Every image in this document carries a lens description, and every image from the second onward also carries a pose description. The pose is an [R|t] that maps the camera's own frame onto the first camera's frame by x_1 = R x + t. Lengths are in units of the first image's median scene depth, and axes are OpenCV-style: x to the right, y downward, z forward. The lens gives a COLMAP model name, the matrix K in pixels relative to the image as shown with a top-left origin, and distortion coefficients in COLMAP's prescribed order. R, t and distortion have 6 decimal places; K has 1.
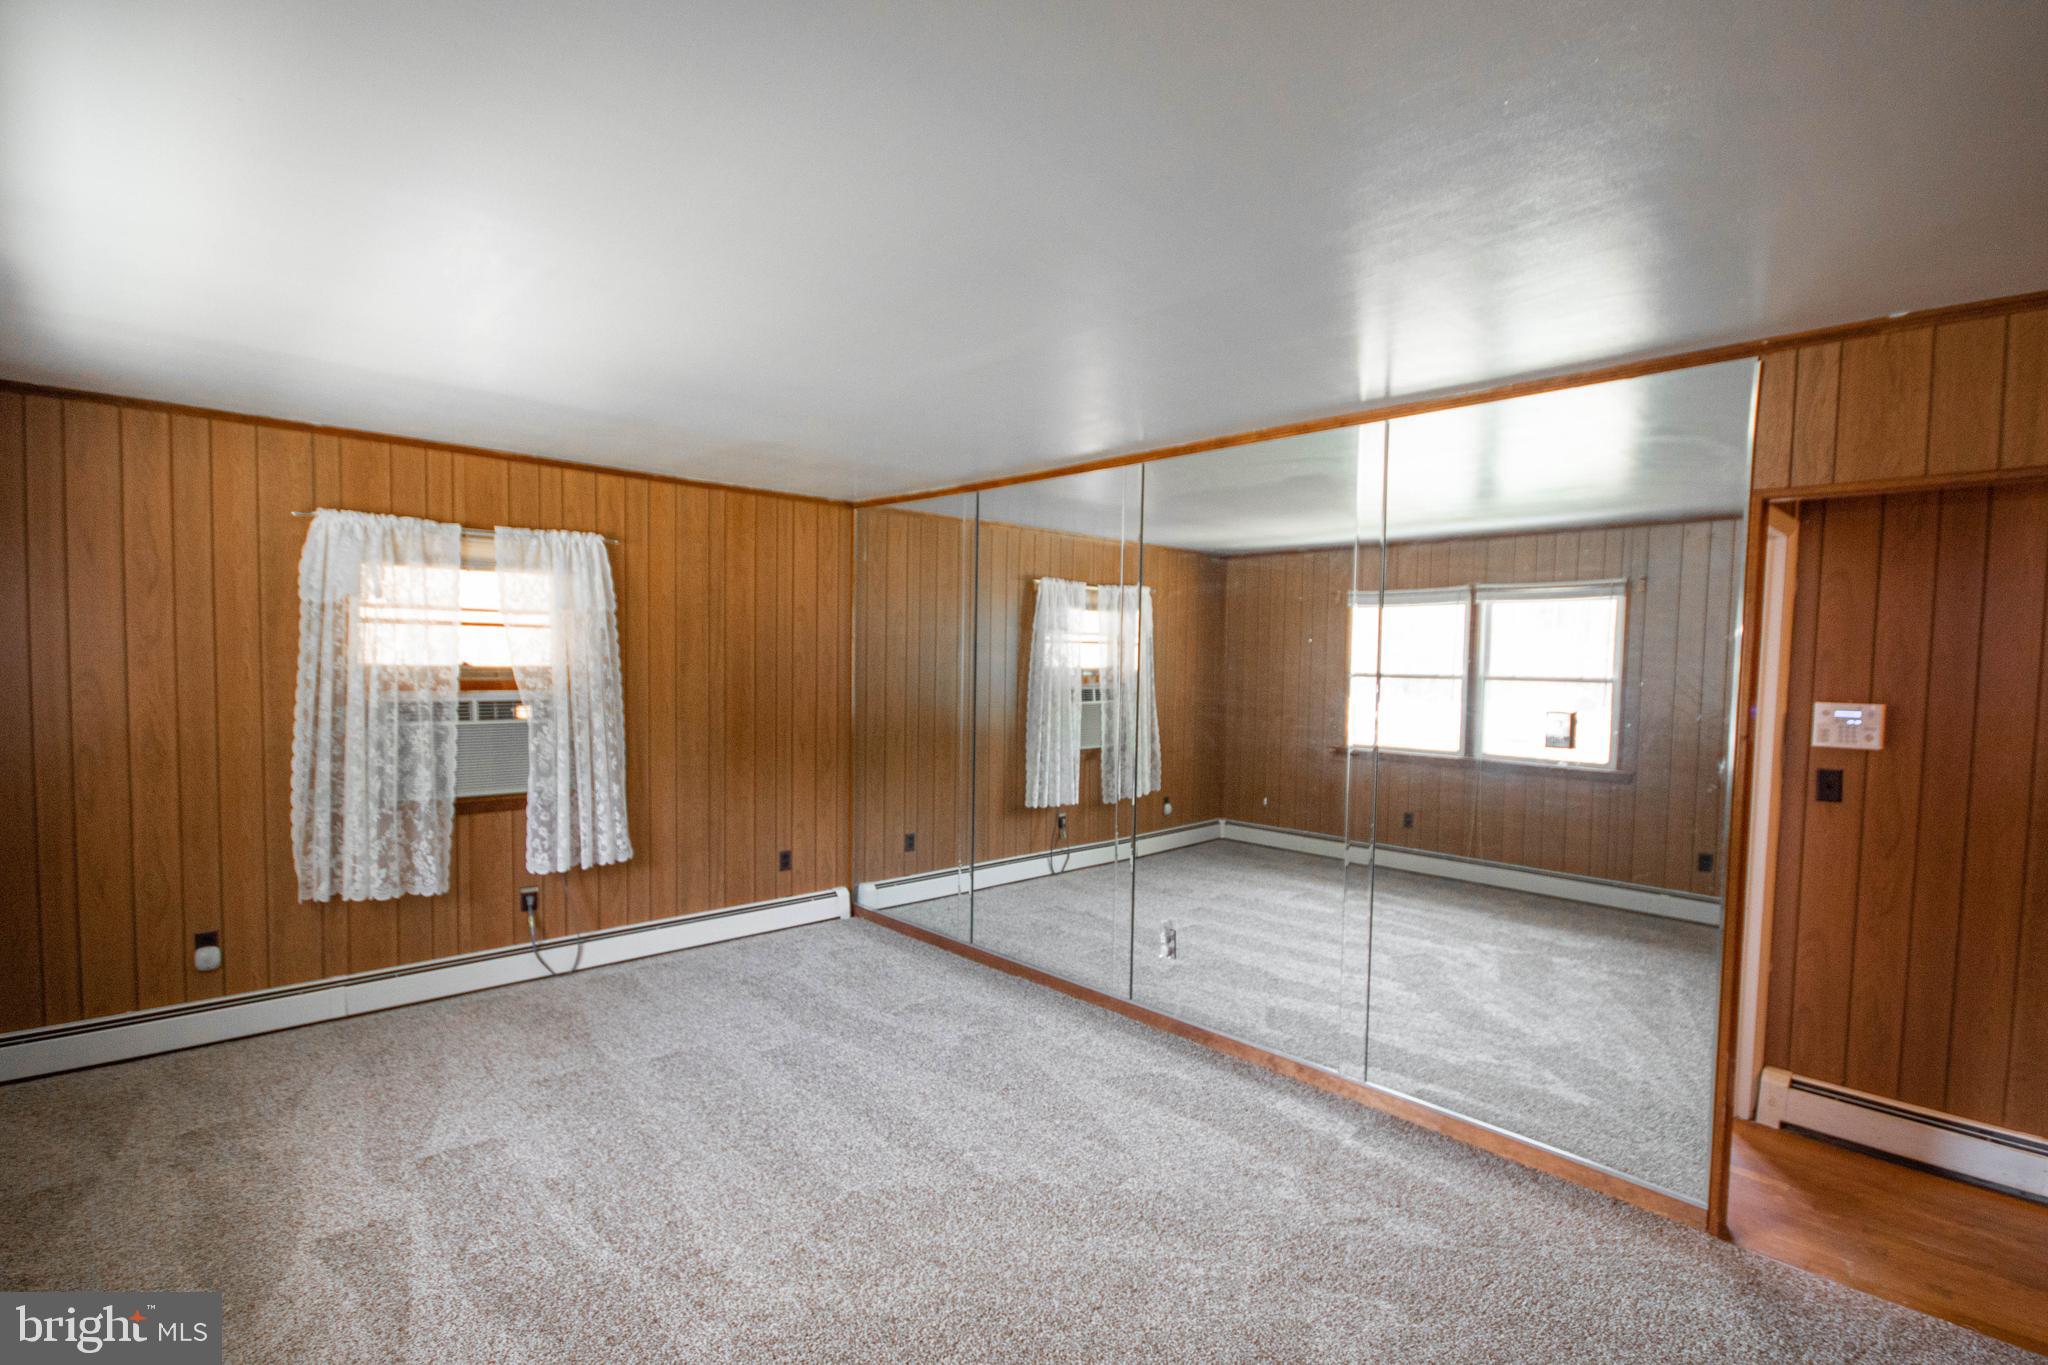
lens RADIAL K [[955.8, 0, 1024.0], [0, 955.8, 682.5], [0, 0, 1]] dist [-0.000144, -0.000410]
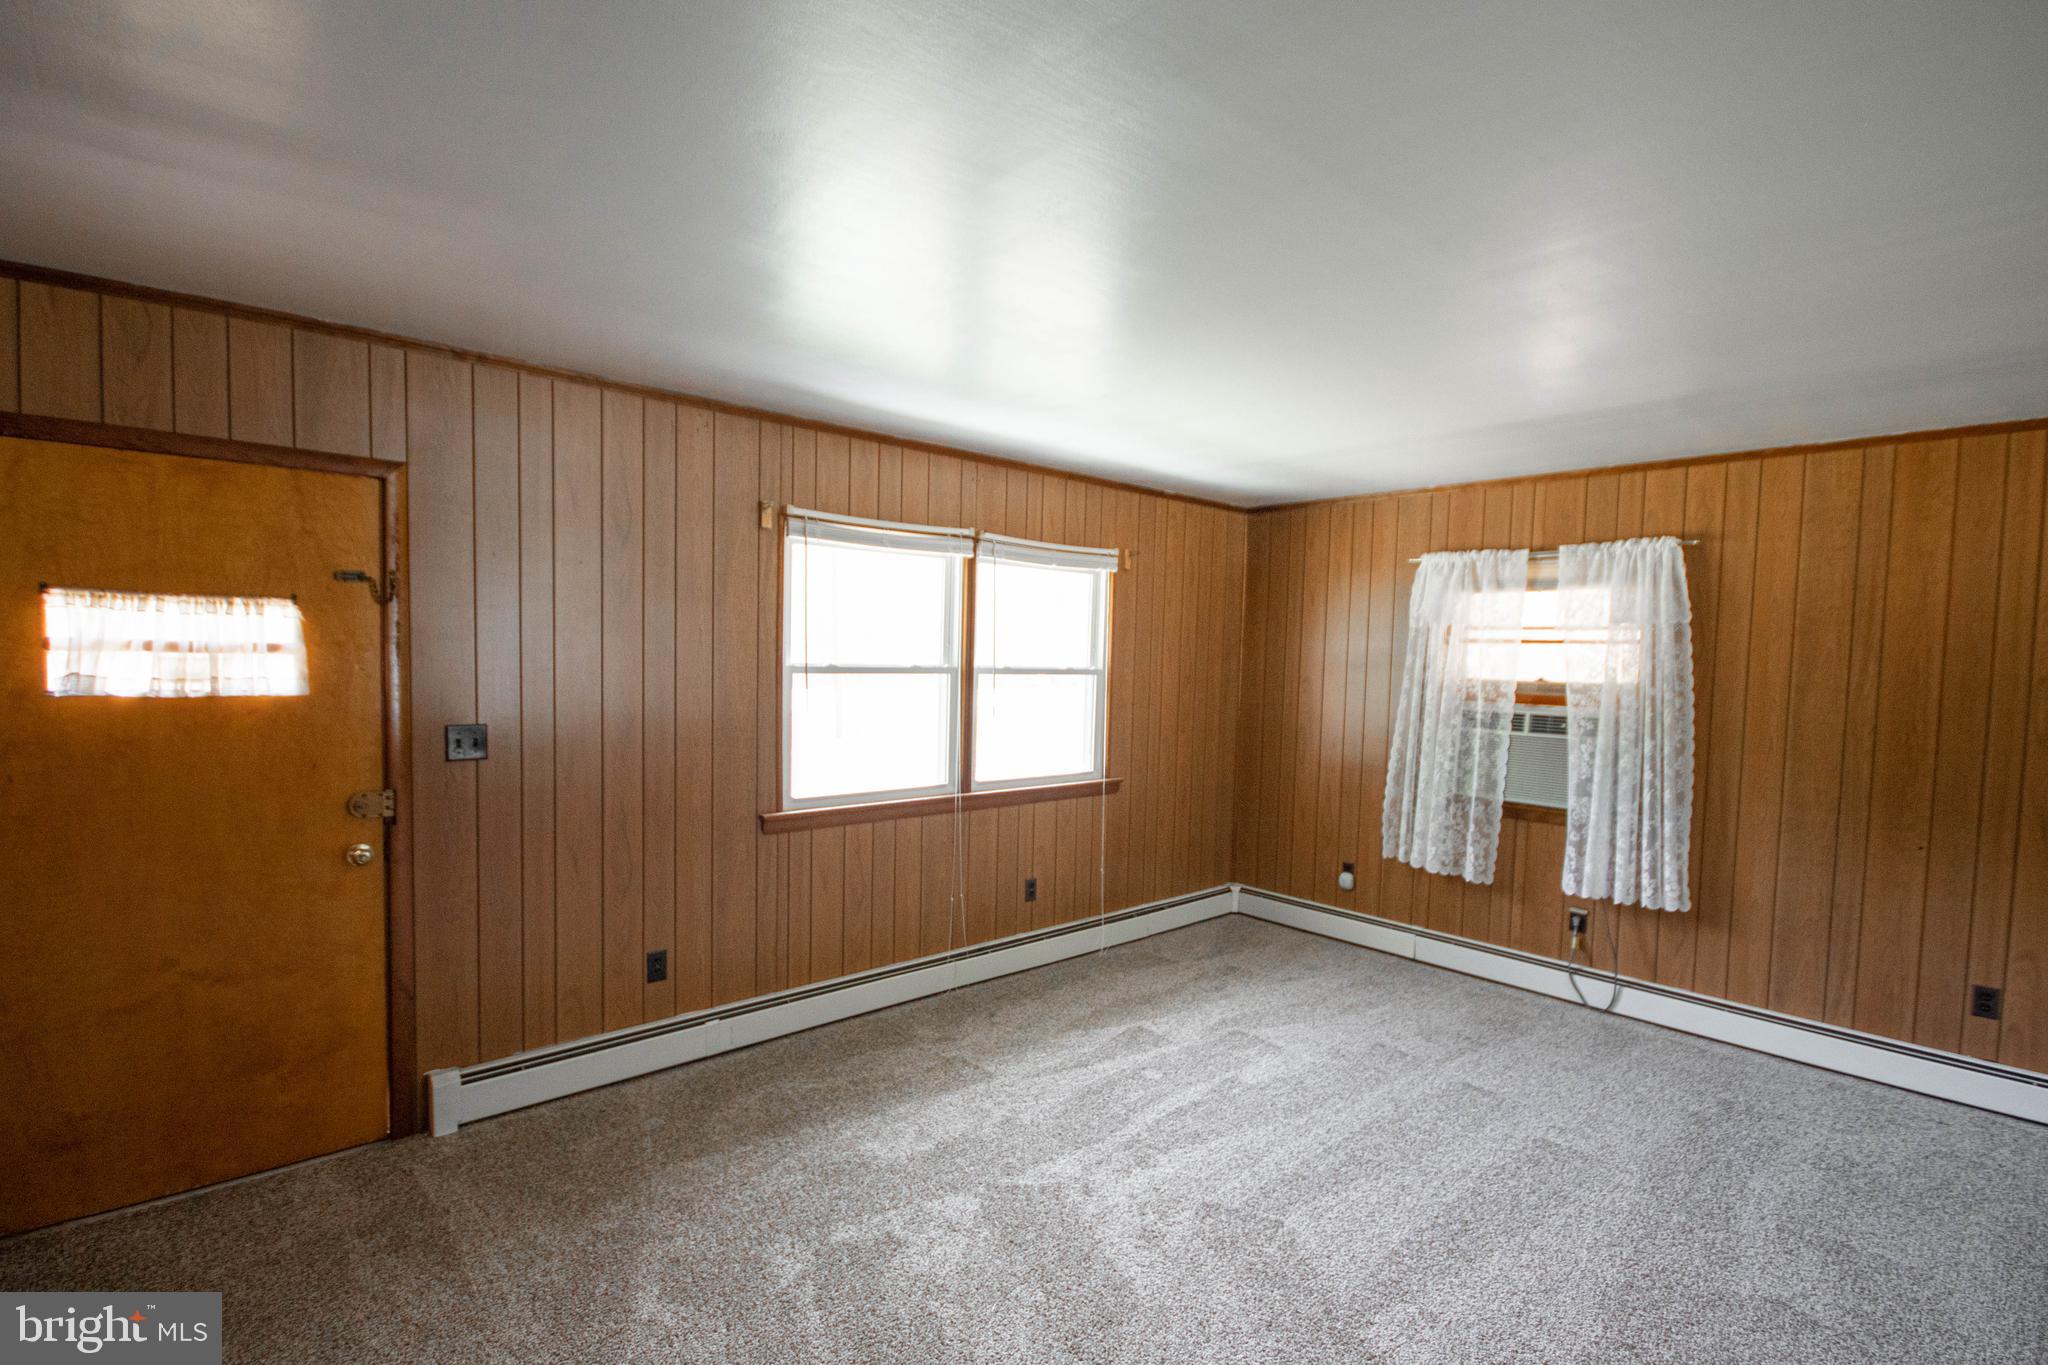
lens RADIAL K [[957.1, 0, 1058.1], [0, 957.1, 683.8], [0, 0, 1]] dist [-0.003618, -0.000485]
pose [[-0.010253, 0.011411, -0.999882, 0.486143], [-0.051330, 0.998611, 0.011923, 0.000103], [0.998629, 0.051446, -0.009653, 0.482984]]
